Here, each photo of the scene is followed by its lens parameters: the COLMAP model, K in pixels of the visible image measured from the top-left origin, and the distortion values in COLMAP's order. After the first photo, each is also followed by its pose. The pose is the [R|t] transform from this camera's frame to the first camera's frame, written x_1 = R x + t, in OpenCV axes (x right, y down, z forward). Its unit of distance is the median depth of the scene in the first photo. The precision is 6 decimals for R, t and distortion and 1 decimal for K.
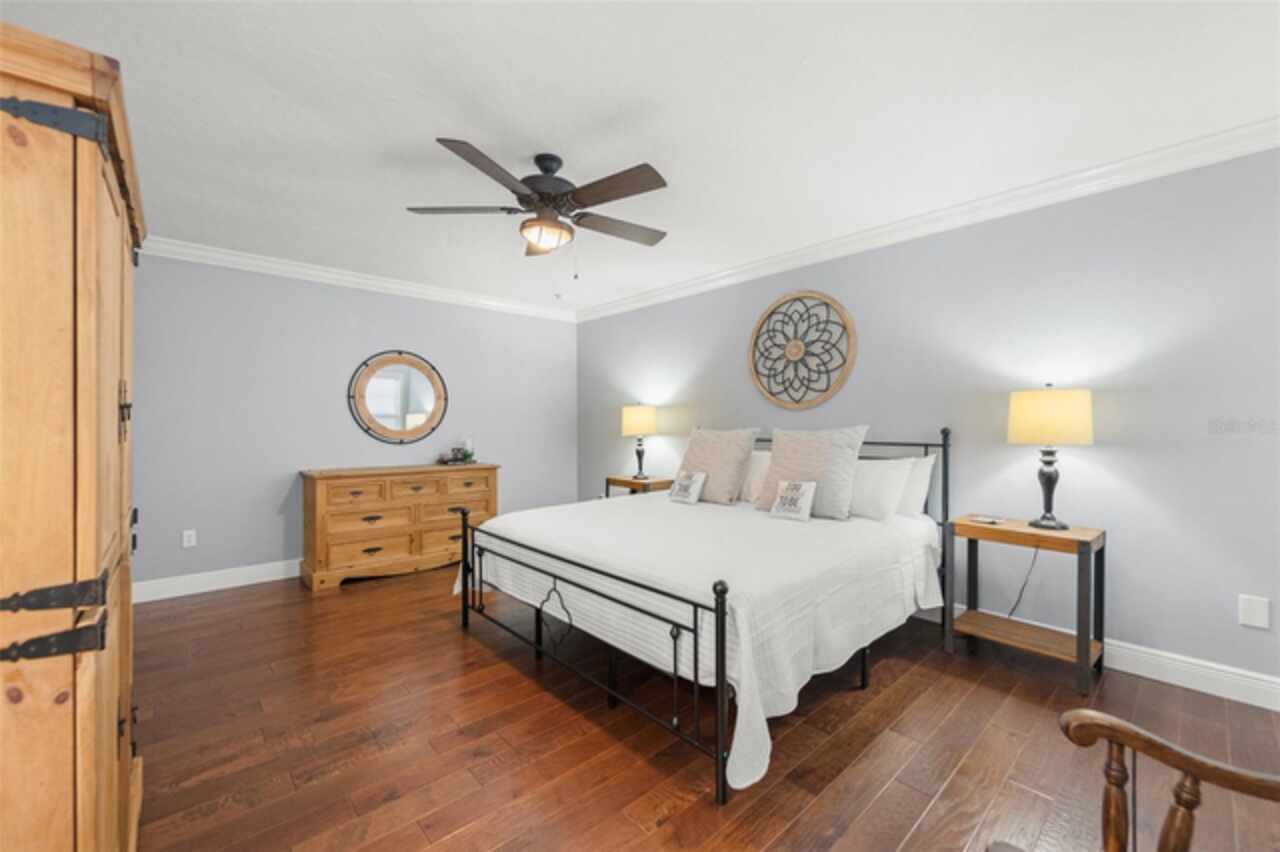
lens RADIAL K [[509.2, 0, 645.4], [0, 509.2, 427.9], [0, 0, 1]] dist [0.001733, 0.000231]
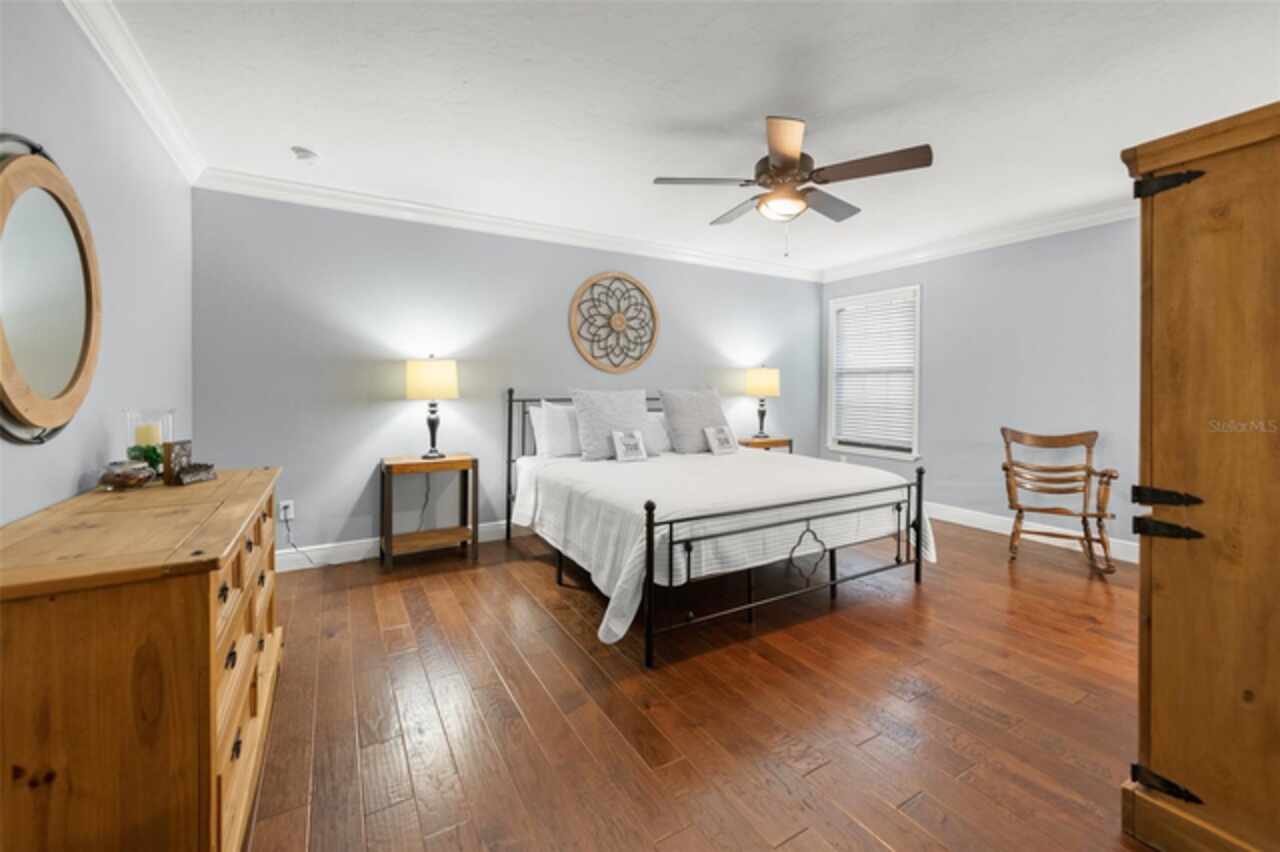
lens RADIAL K [[526.6, 0, 644.4], [0, 526.6, 386.8], [0, 0, 1]] dist [0.039429, 0.000000]
pose [[0.204078, -0.007861, 0.978923, -0.889020], [-0.000574, 0.999967, 0.008150, -0.012749], [-0.978955, -0.002225, 0.204066, 0.692010]]
